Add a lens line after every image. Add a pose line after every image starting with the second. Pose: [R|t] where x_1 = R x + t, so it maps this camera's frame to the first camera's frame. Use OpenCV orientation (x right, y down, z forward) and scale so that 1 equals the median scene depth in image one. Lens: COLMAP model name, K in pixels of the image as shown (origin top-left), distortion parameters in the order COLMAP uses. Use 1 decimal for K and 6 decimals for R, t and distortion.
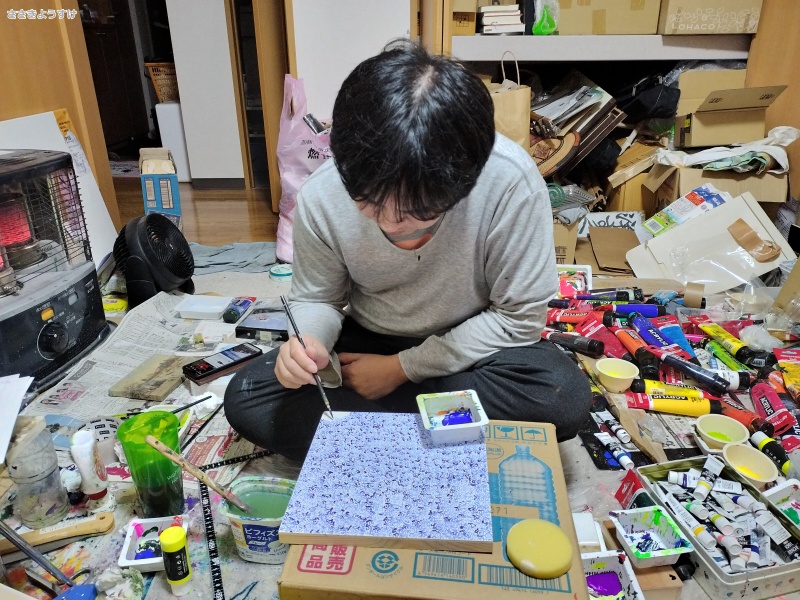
lens RADIAL K [[601.8, 0, 401.0], [0, 601.8, 314.9], [0, 0, 1]] dist [0.225150, -0.001520]
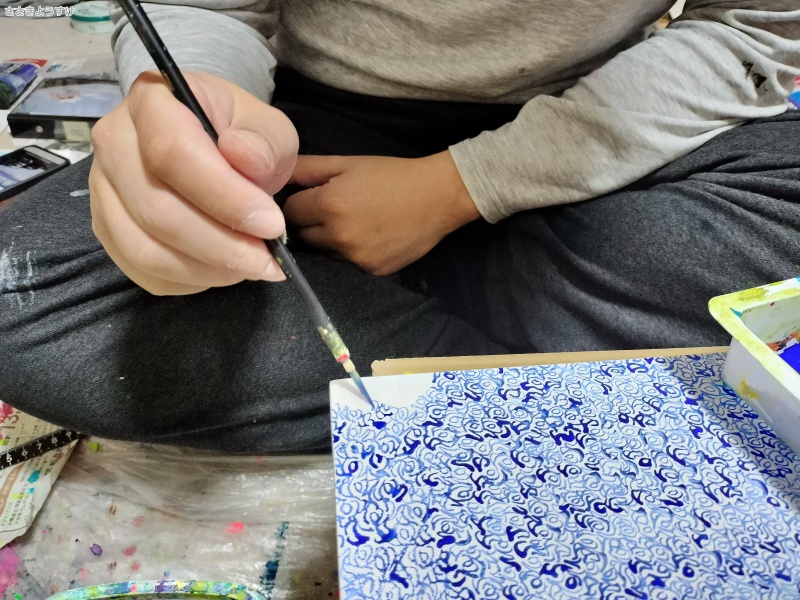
lens RADIAL K [[633.4, 0, 390.4], [0, 633.4, 304.9], [0, 0, 1]] dist [0.046119, -0.004588]
pose [[0.978539, -0.085626, 0.187428, -0.090171], [0.030965, 0.960351, 0.277069, 0.034170], [-0.203720, -0.265319, 0.942393, 0.451250]]
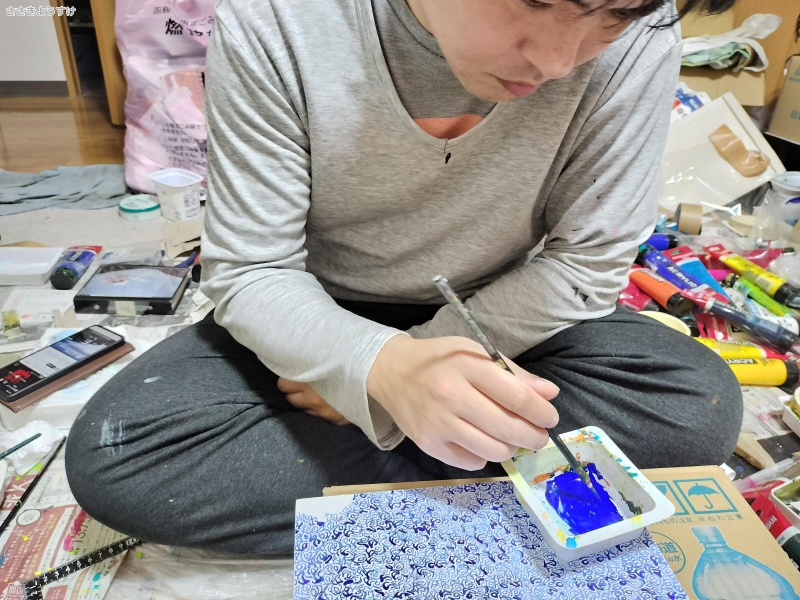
lens RADIAL K [[633.4, 0, 390.4], [0, 633.4, 304.9], [0, 0, 1]] dist [0.046119, -0.004588]
pose [[0.978988, -0.063491, 0.193780, -0.085171], [0.046486, 0.994758, 0.091076, -0.017077], [-0.198546, -0.080154, 0.976808, 0.312995]]
